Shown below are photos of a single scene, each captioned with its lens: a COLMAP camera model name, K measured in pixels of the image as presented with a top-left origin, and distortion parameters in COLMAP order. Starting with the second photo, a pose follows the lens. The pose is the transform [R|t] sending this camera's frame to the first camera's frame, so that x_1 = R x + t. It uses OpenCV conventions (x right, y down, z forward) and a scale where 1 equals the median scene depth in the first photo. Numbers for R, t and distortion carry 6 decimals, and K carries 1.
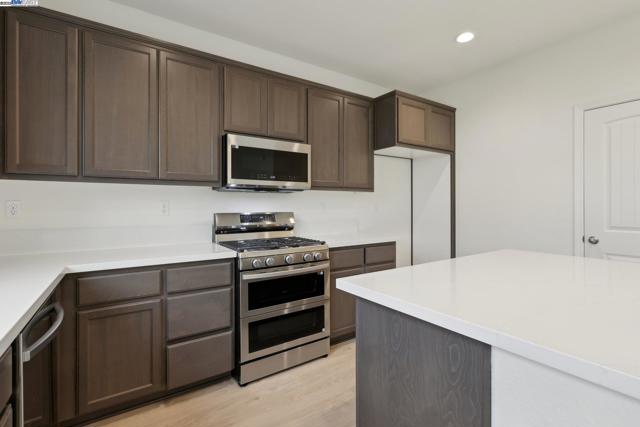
lens RADIAL K [[299.3, 0, 317.0], [0, 299.3, 205.3], [0, 0, 1]] dist [0.001536, 0.000179]
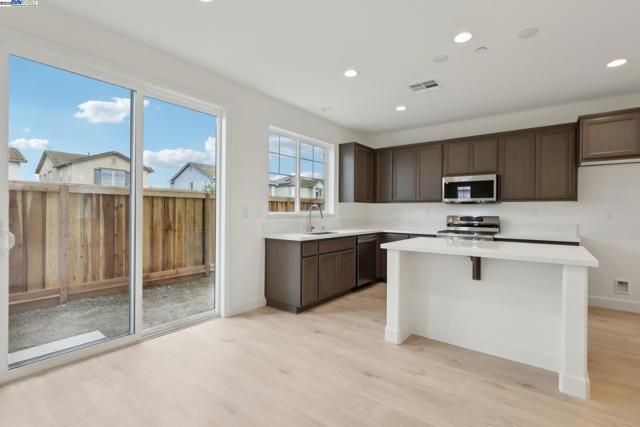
lens RADIAL K [[299.3, 0, 323.9], [0, 299.3, 214.9], [0, 0, 1]] dist [0.001536, 0.000179]
pose [[0.328843, 0.017057, -0.944230, 1.354535], [-0.005131, 0.999854, 0.016275, -0.006318], [0.944371, -0.000507, 0.328883, -0.455269]]
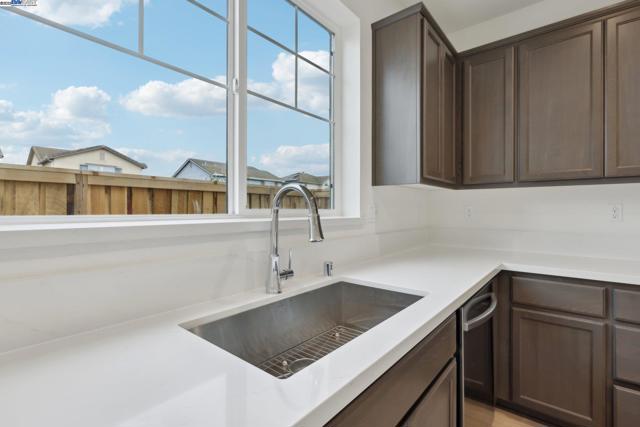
lens RADIAL K [[299.3, 0, 324.0], [0, 299.3, 209.8], [0, 0, 1]] dist [0.001536, 0.000179]
pose [[0.293761, 0.002358, -0.955876, 0.028751], [0.000179, 0.999997, 0.002522, -0.000137], [0.955879, -0.000912, 0.293759, 0.018410]]
